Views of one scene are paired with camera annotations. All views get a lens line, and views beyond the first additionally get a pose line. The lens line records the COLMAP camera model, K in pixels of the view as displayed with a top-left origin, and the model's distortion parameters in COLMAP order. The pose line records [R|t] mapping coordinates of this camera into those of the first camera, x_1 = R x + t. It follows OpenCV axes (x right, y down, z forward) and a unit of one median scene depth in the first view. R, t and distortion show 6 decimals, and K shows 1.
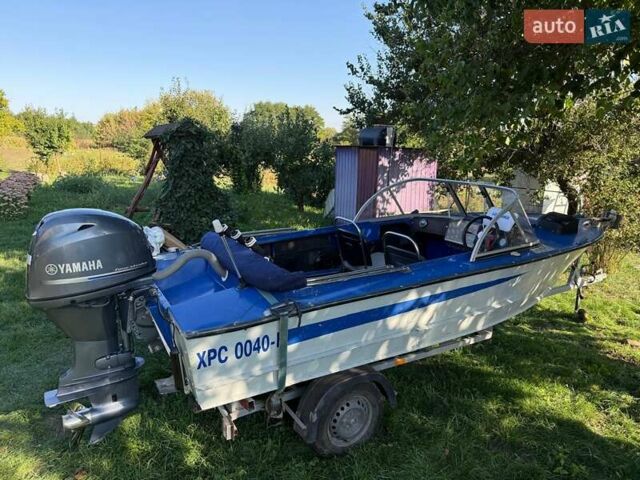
lens RADIAL K [[471.5, 0, 319.0], [0, 471.5, 268.3], [0, 0, 1]] dist [0.063893, -0.003418]
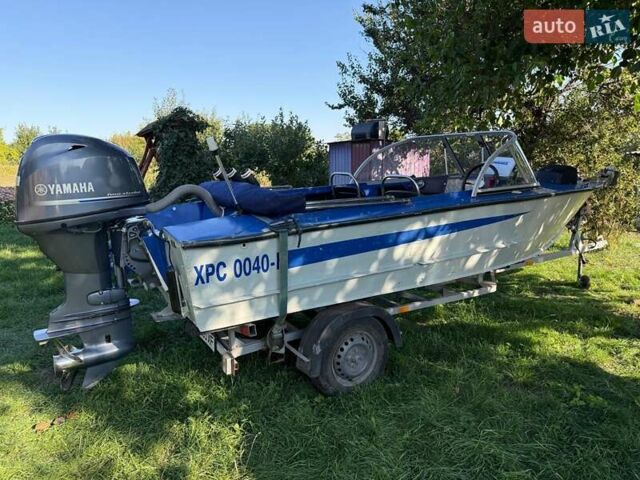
lens RADIAL K [[473.6, 0, 317.7], [0, 473.6, 259.3], [0, 0, 1]] dist [0.061667, -0.002456]
pose [[0.999517, -0.030060, 0.007901, -0.011399], [0.030471, 0.997821, -0.058523, 0.174277], [-0.006125, 0.058735, 0.998255, 0.030395]]
